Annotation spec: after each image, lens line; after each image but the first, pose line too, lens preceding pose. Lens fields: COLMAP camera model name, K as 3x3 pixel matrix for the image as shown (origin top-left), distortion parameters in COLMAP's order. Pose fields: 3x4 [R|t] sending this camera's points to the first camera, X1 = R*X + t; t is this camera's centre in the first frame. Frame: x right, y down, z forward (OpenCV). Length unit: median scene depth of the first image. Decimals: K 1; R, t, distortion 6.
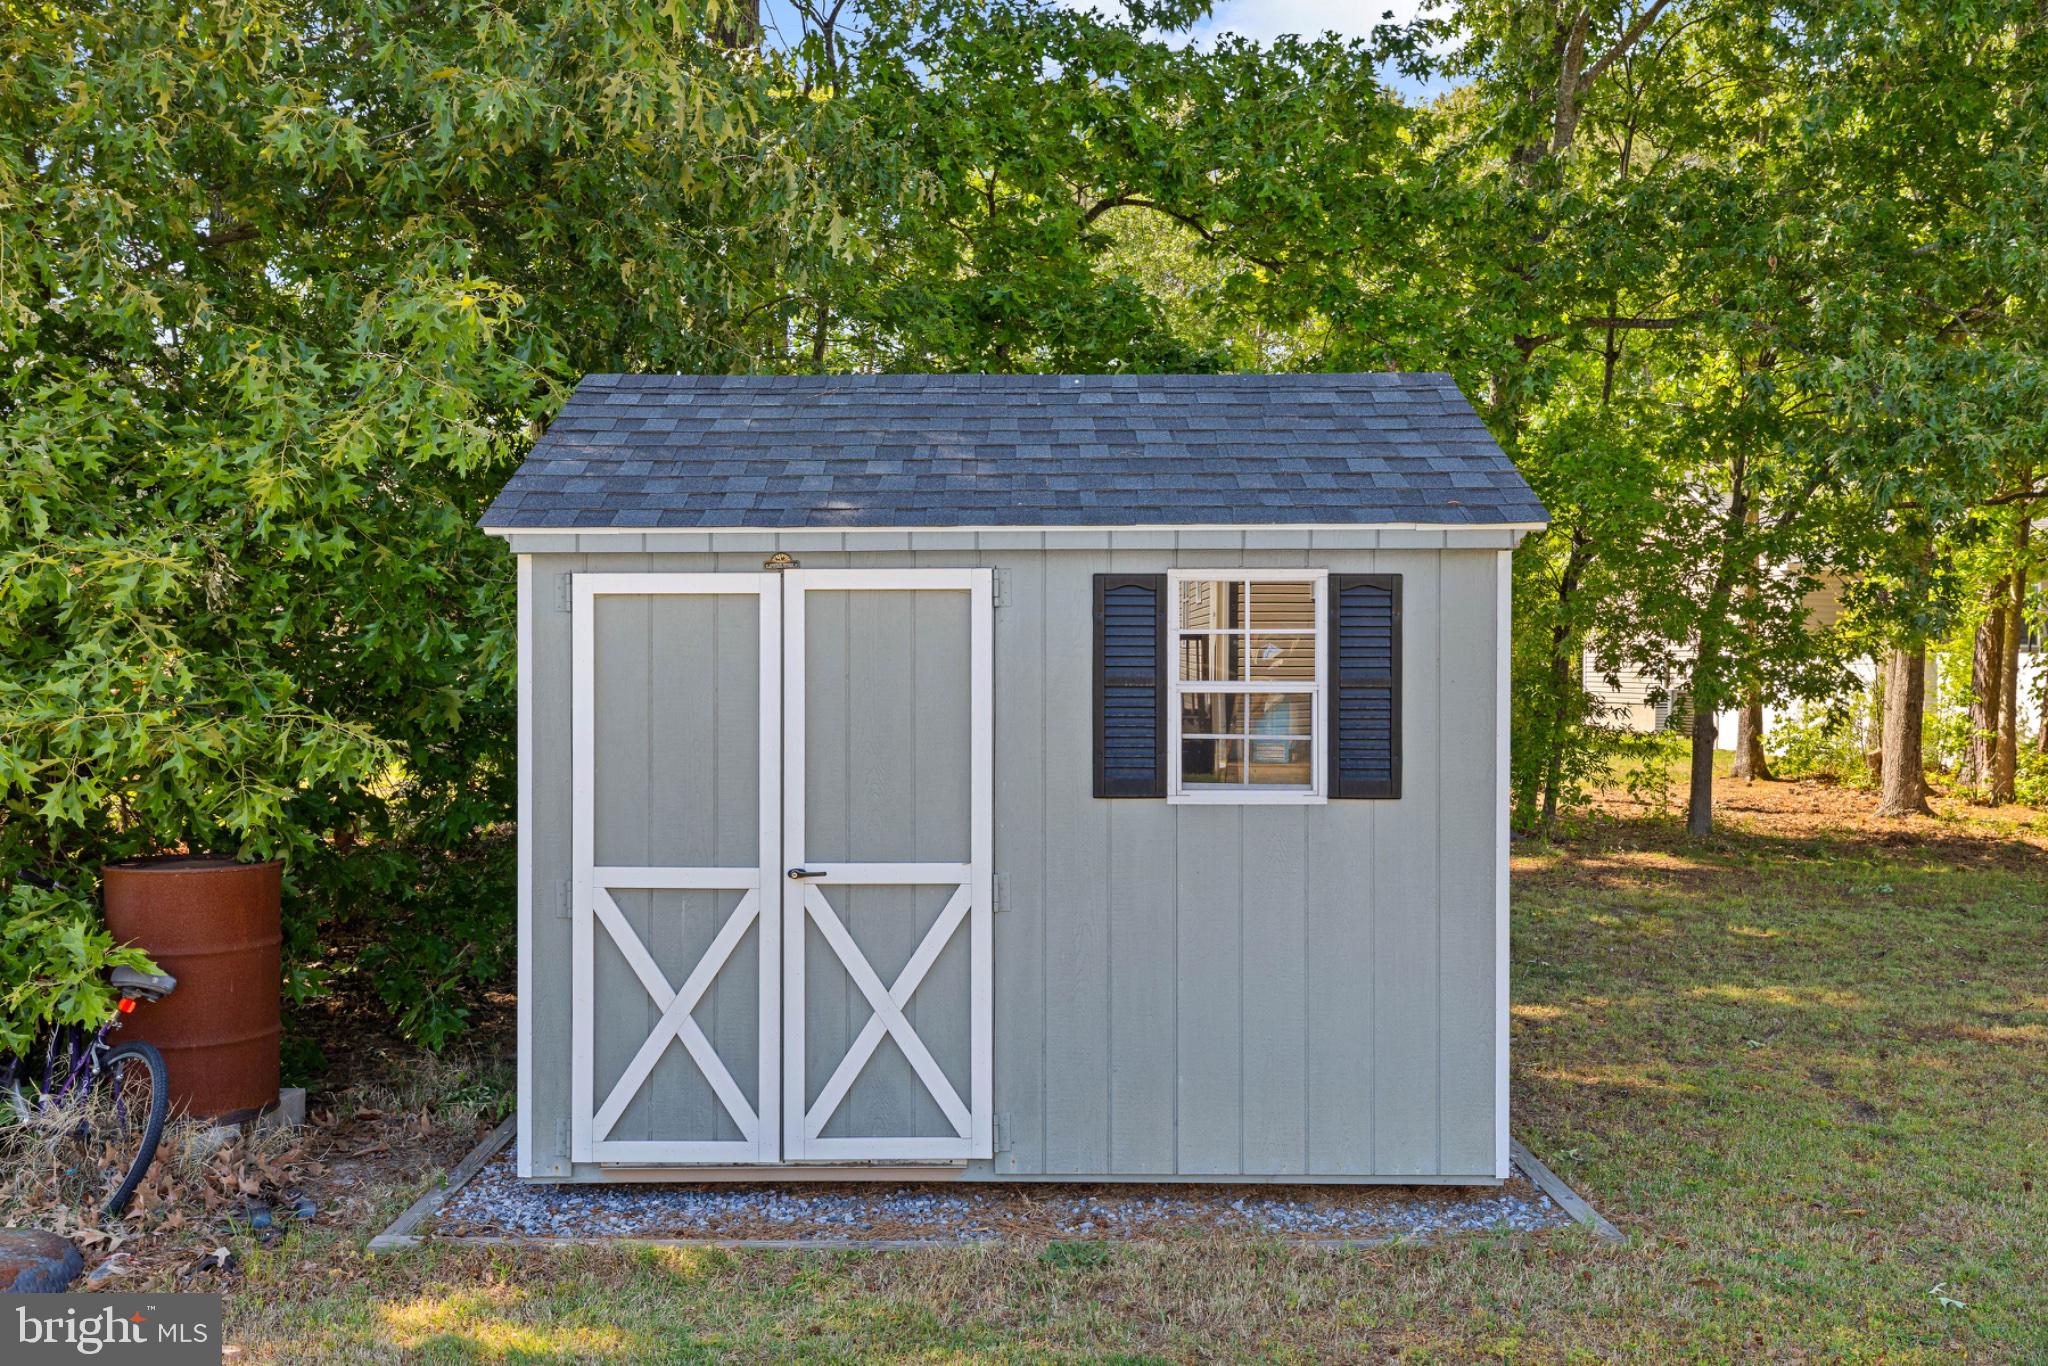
lens RADIAL K [[1750.7, 0, 1026.4], [0, 1750.7, 681.7], [0, 0, 1]] dist [-0.000037, -0.006010]
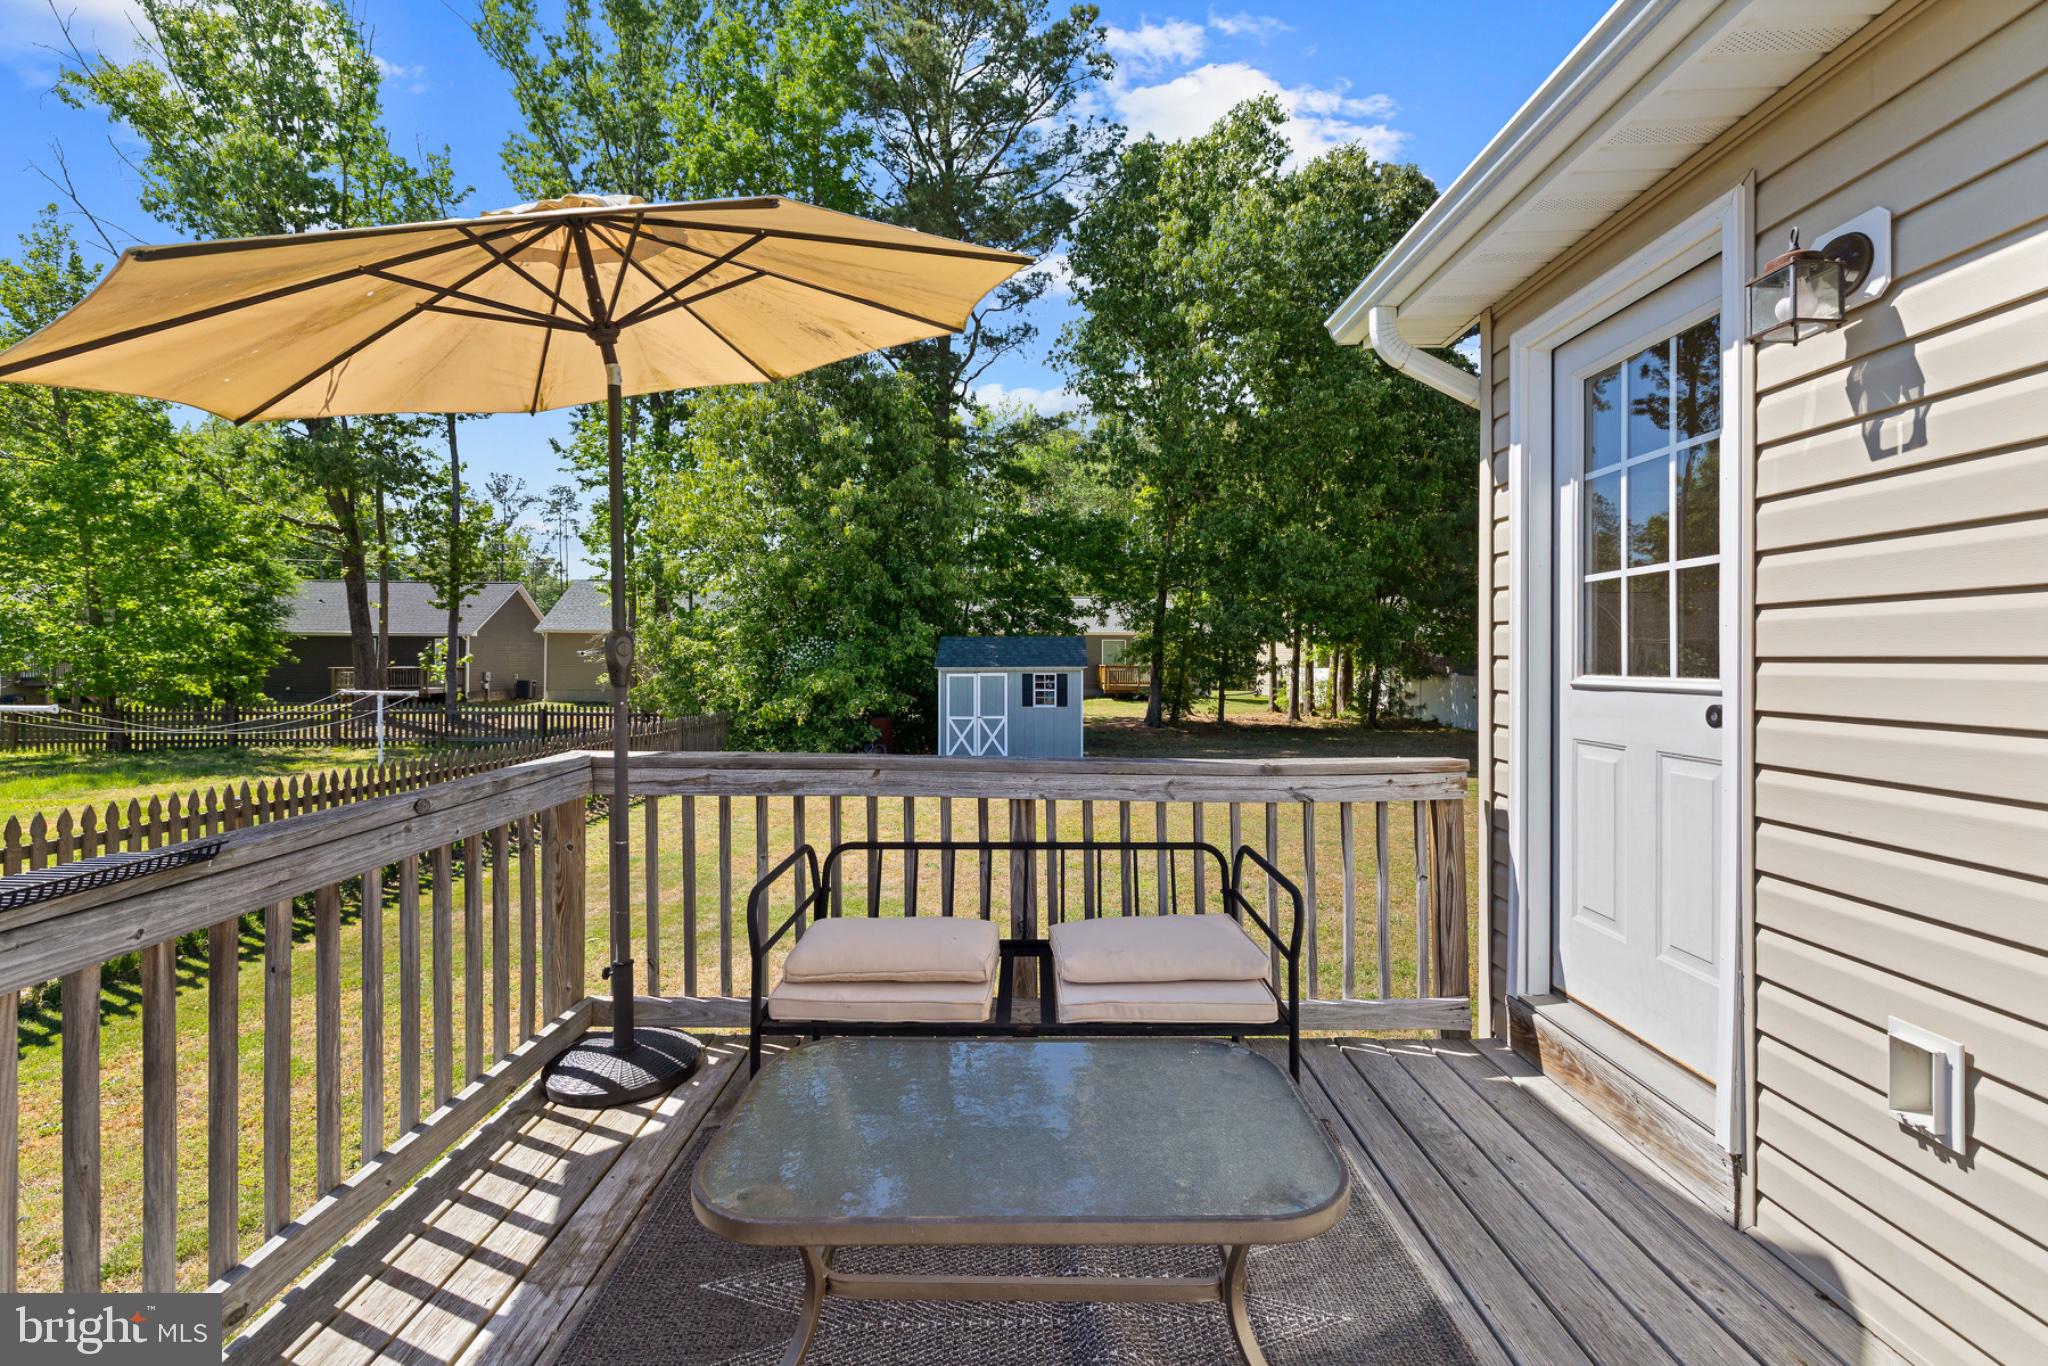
lens RADIAL K [[892.8, 0, 1020.8], [0, 892.8, 668.2], [0, 0, 1]] dist [-0.002624, -0.000154]
pose [[0.999553, -0.001031, -0.029874, 0.136565], [0.001031, 0.999999, -0.000030, -0.083481], [0.029874, 0.000000, 0.999554, -2.494760]]
